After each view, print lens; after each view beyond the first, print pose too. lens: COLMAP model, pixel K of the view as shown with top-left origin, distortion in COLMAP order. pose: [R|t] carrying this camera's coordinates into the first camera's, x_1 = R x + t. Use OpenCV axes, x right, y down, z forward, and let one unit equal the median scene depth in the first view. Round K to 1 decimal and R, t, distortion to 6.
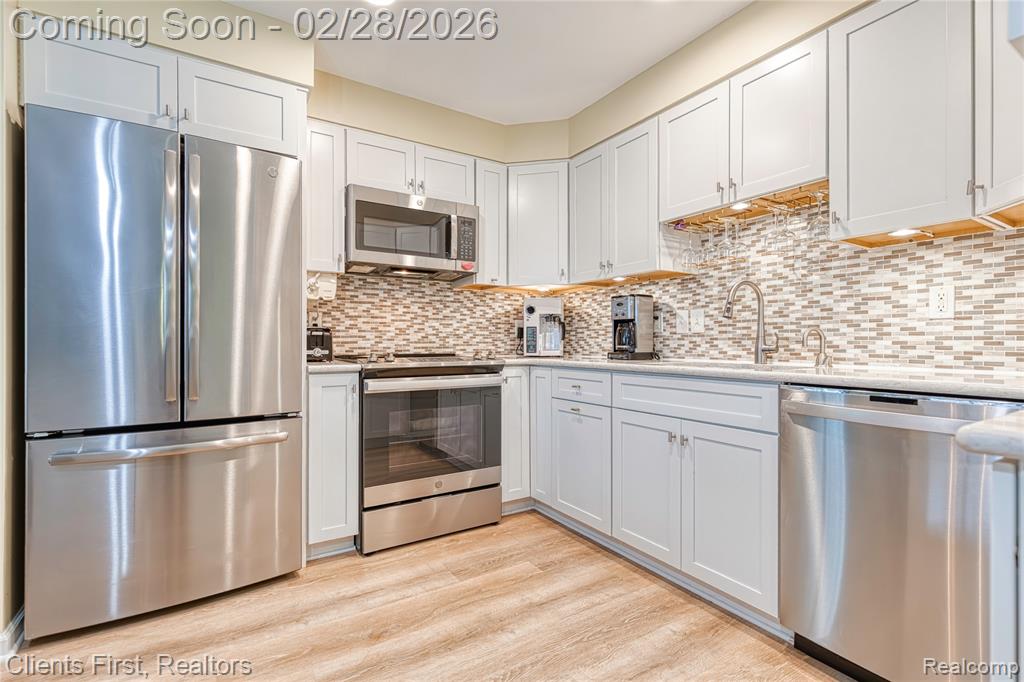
lens RADIAL K [[467.9, 0, 510.8], [0, 467.9, 342.6], [0, 0, 1]] dist [0.003578, -0.001273]
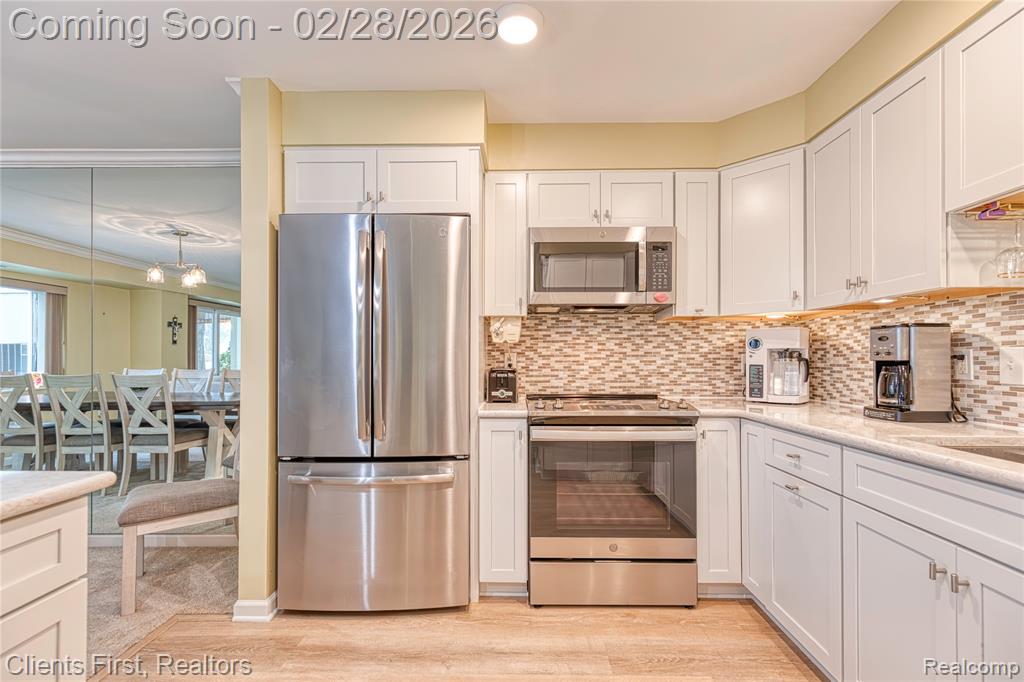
lens RADIAL K [[467.9, 0, 503.7], [0, 467.9, 355.9], [0, 0, 1]] dist [0.003578, -0.001273]
pose [[0.833968, -0.003141, -0.551804, 0.155597], [-0.001246, 0.999971, -0.007576, -0.052788], [0.551812, 0.007006, 0.833939, 0.128818]]
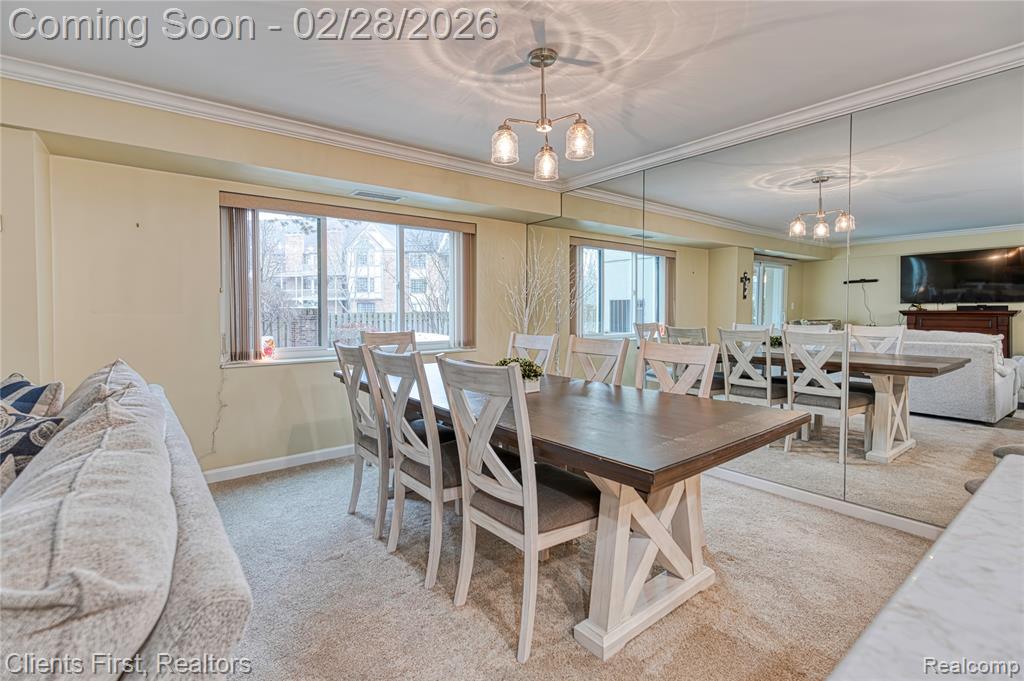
lens RADIAL K [[467.9, 0, 499.4], [0, 467.9, 304.9], [0, 0, 1]] dist [0.003578, -0.001273]
pose [[0.096730, -0.009691, -0.995263, -0.310765], [0.000154, 0.999953, -0.009721, -0.071663], [0.995311, 0.000787, 0.096727, -0.369215]]
